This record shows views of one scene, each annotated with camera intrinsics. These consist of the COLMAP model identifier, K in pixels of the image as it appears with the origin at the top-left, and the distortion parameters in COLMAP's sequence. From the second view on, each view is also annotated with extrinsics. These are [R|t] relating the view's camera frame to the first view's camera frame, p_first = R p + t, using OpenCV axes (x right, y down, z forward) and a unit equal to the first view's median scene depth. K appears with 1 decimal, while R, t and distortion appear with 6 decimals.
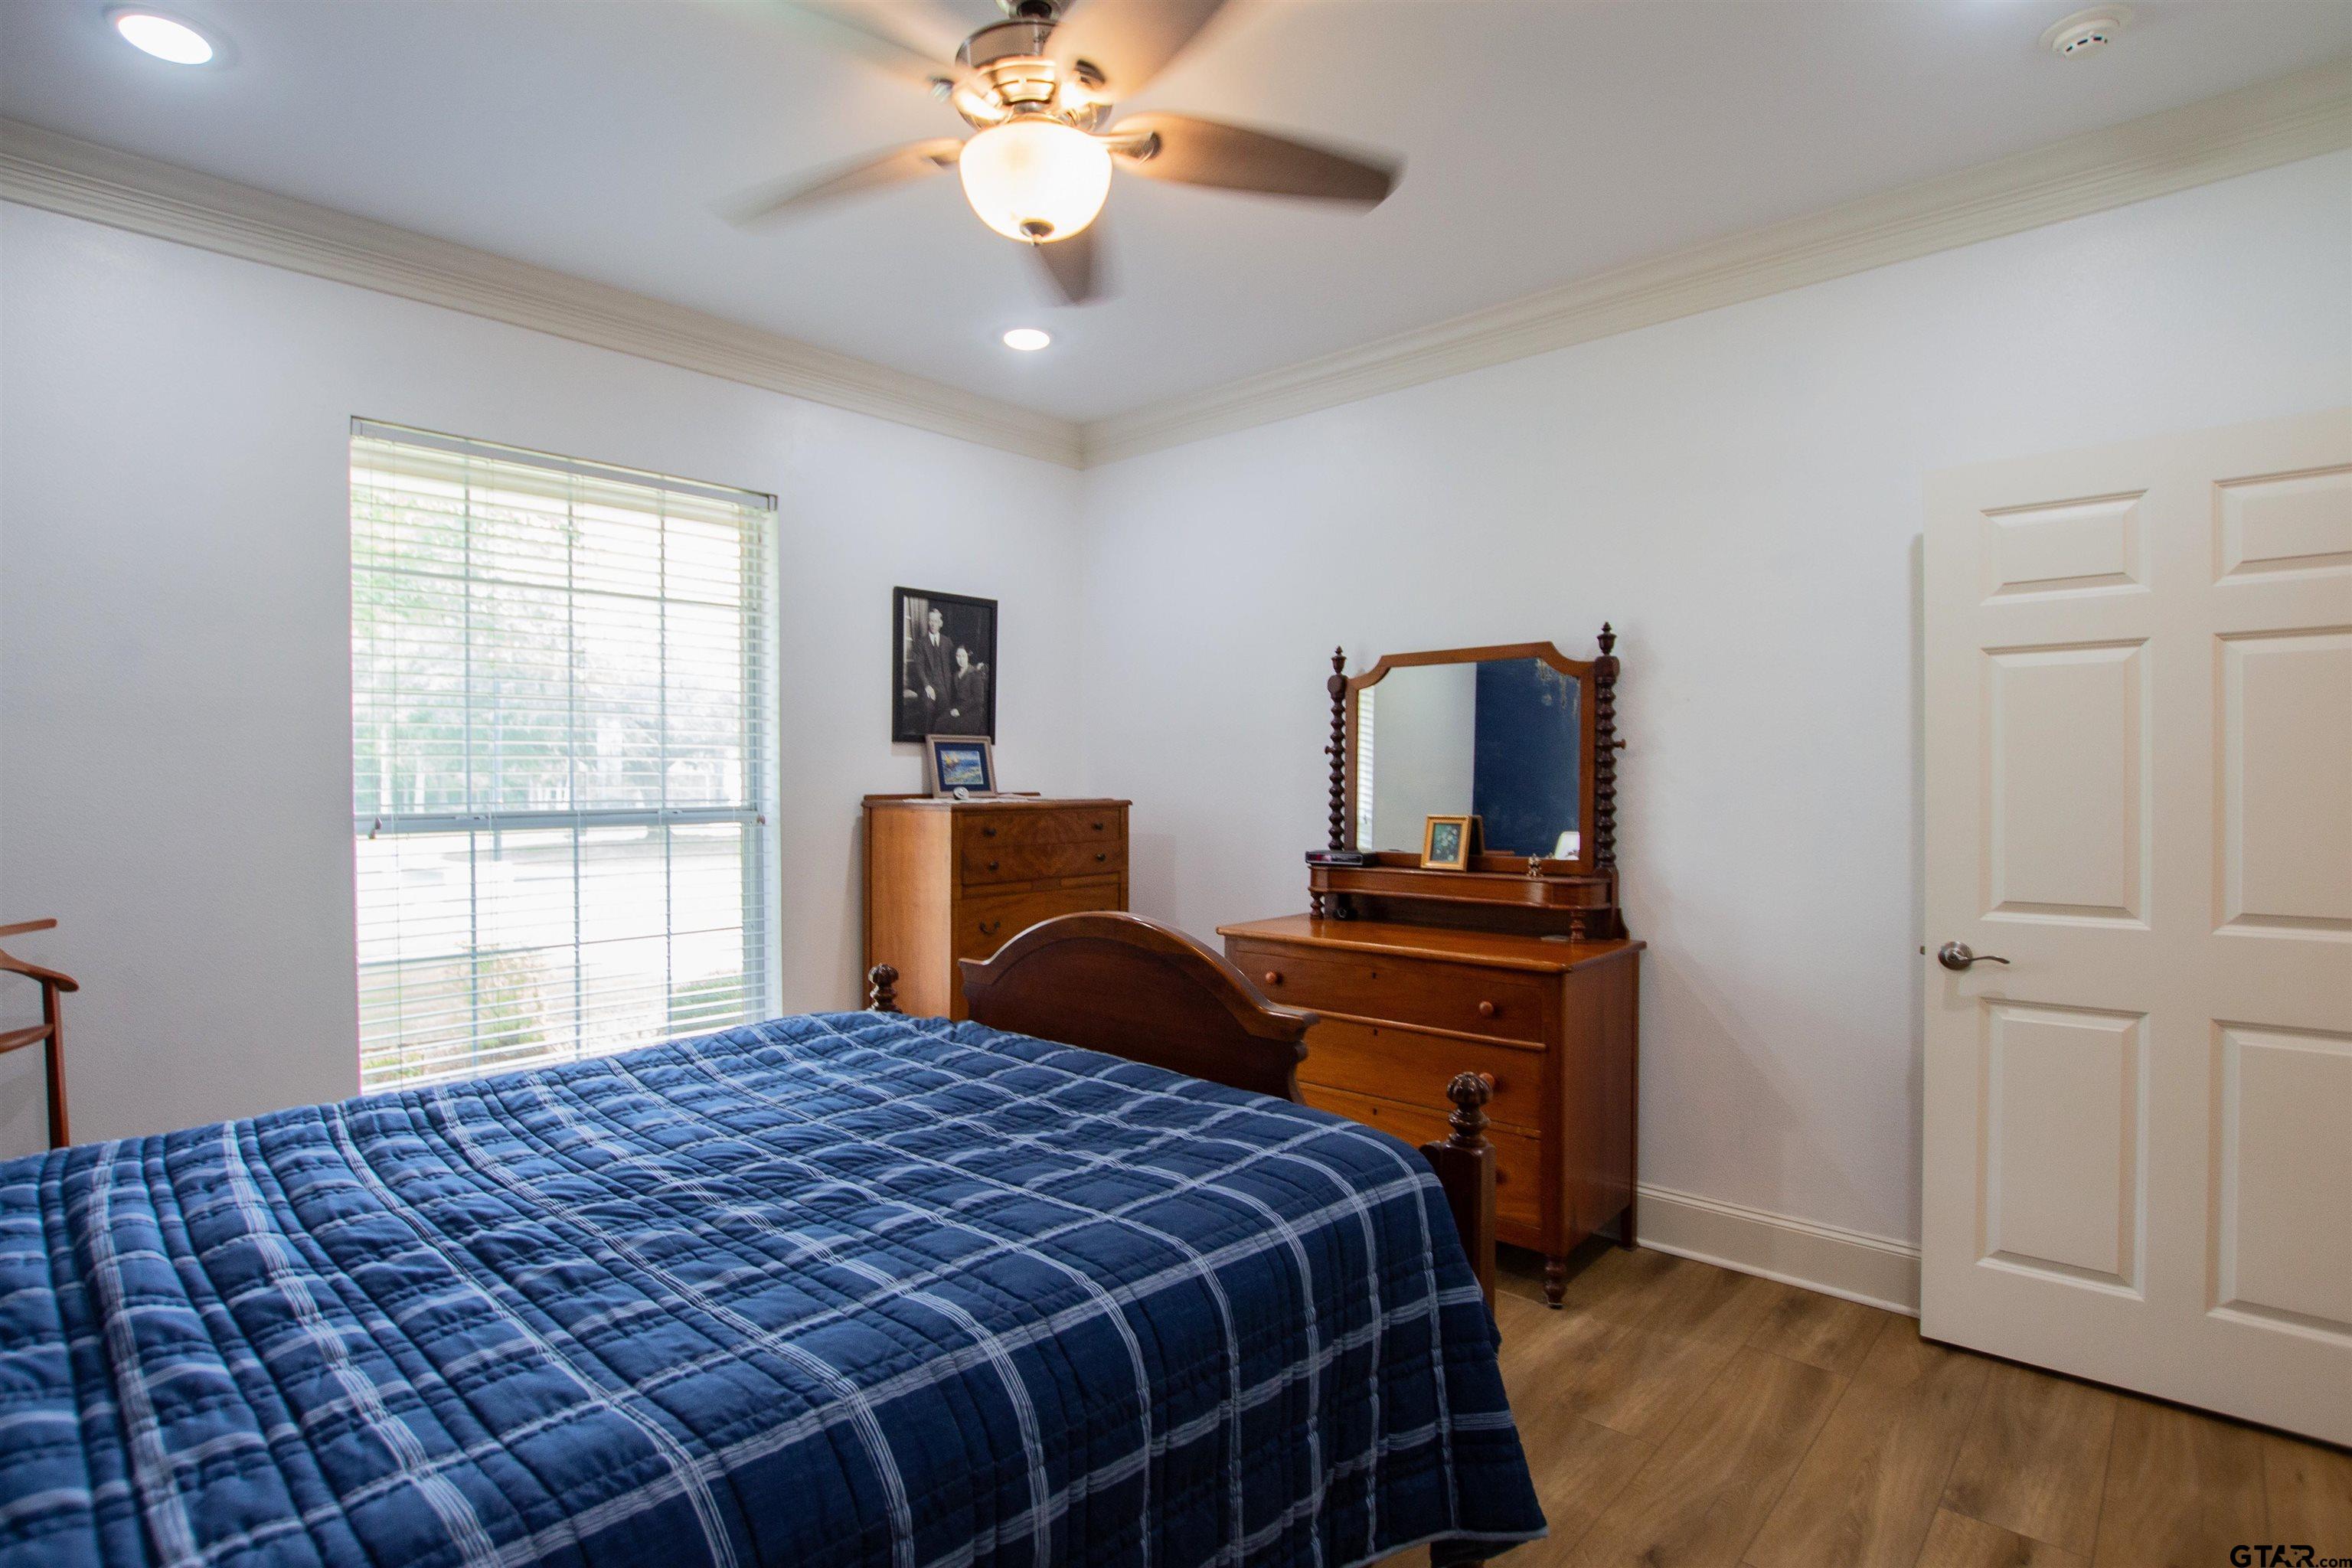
lens RADIAL K [[1149.3, 0, 1168.7], [0, 1149.3, 784.9], [0, 0, 1]] dist [-0.022239, -0.002097]
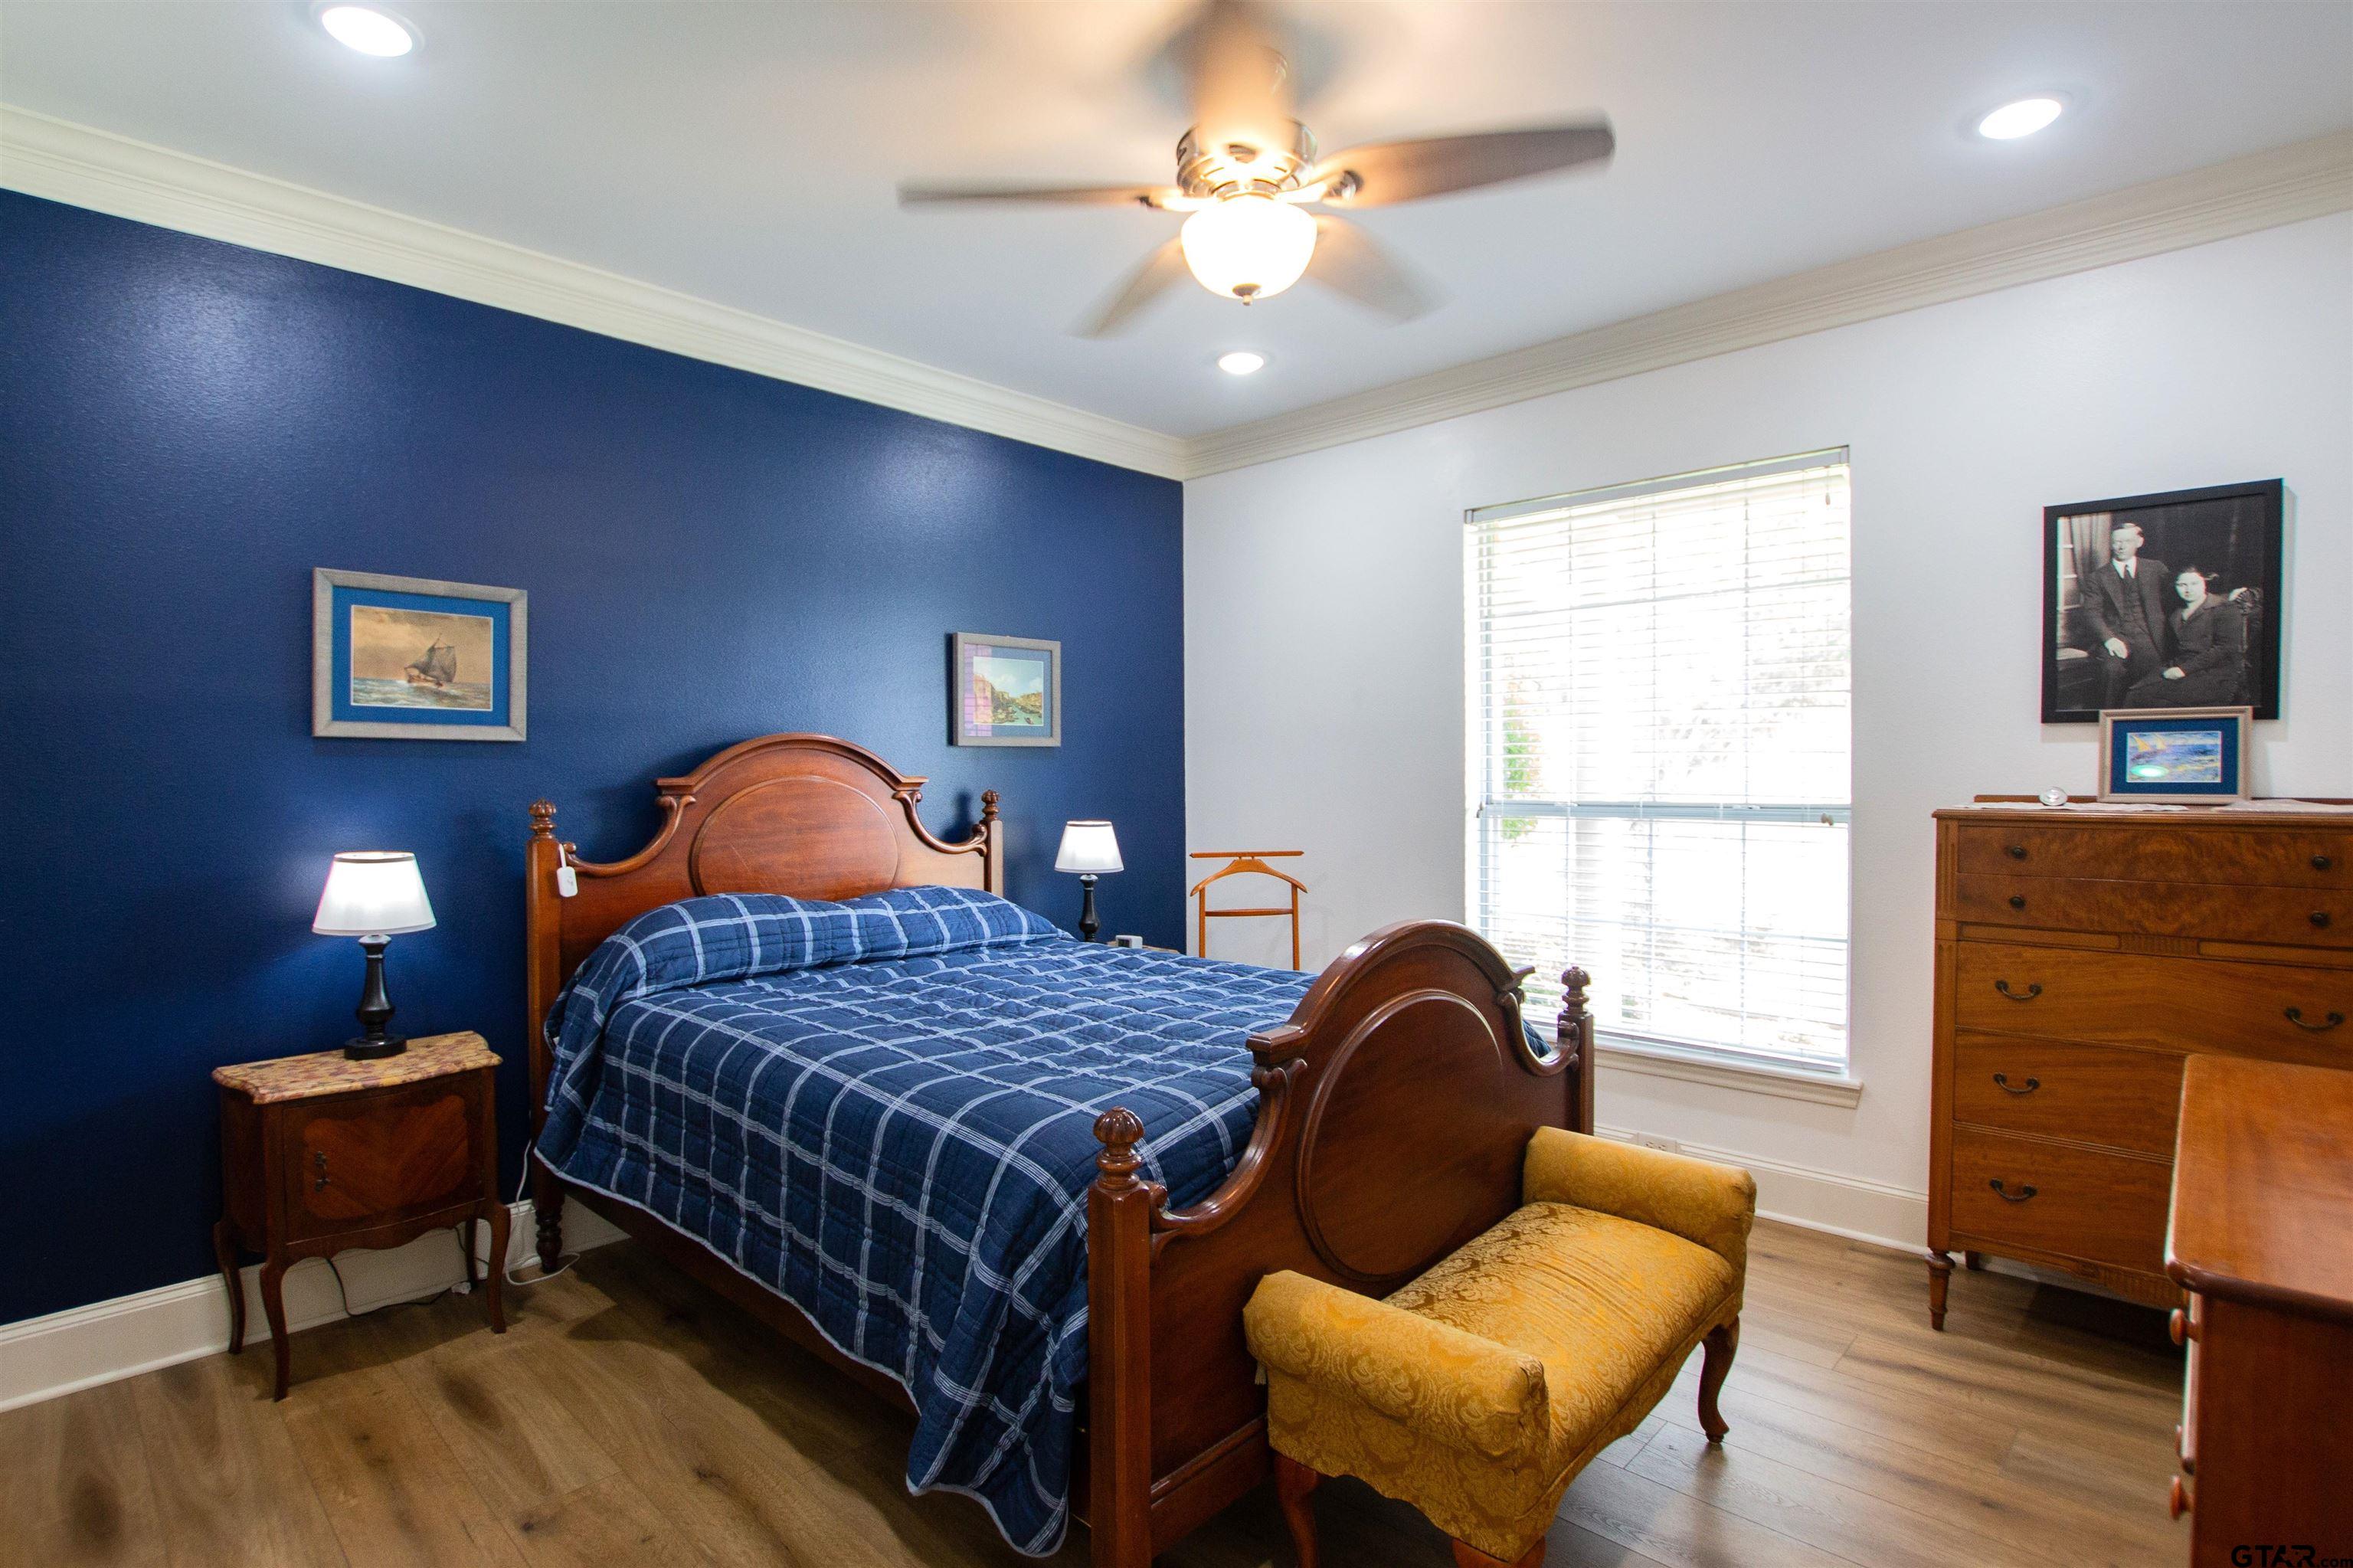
lens RADIAL K [[1149.9, 0, 1172.5], [0, 1149.9, 789.2], [0, 0, 1]] dist [-0.022239, -0.002097]
pose [[-0.000832, 0.016730, -0.999860, 0.467706], [-0.006105, 0.999841, 0.016735, -0.004271], [0.999981, 0.006118, -0.000730, 0.443463]]
